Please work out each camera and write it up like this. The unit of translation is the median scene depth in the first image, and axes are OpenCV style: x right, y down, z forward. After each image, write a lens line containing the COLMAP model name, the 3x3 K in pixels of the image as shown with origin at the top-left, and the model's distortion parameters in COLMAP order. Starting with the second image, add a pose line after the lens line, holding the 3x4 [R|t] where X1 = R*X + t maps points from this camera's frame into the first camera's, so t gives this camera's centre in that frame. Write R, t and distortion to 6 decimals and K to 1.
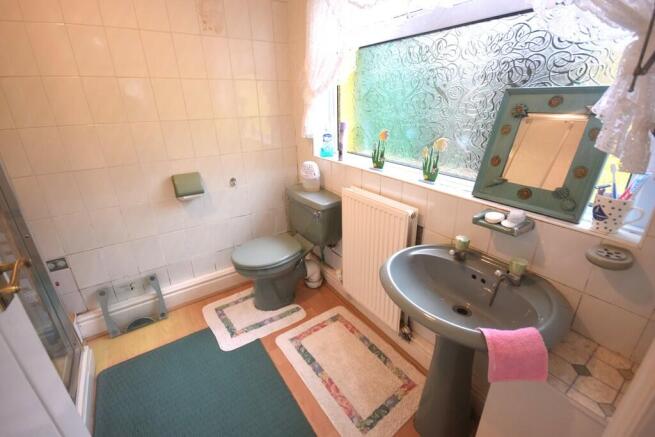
lens RADIAL K [[289.9, 0, 327.5], [0, 289.9, 218.5], [0, 0, 1]] dist [0.002061, -0.005480]
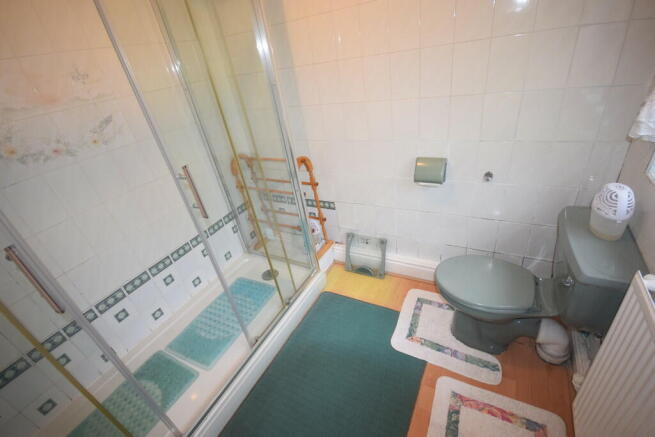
lens RADIAL K [[290.3, 0, 327.5], [0, 290.3, 218.5], [0, 0, 1]] dist [0.000123, -0.000311]
pose [[0.452817, 0.404780, -0.794424, 0.150619], [-0.201552, 0.914413, 0.351034, -0.229587], [0.868524, 0.001163, 0.495646, 0.270653]]
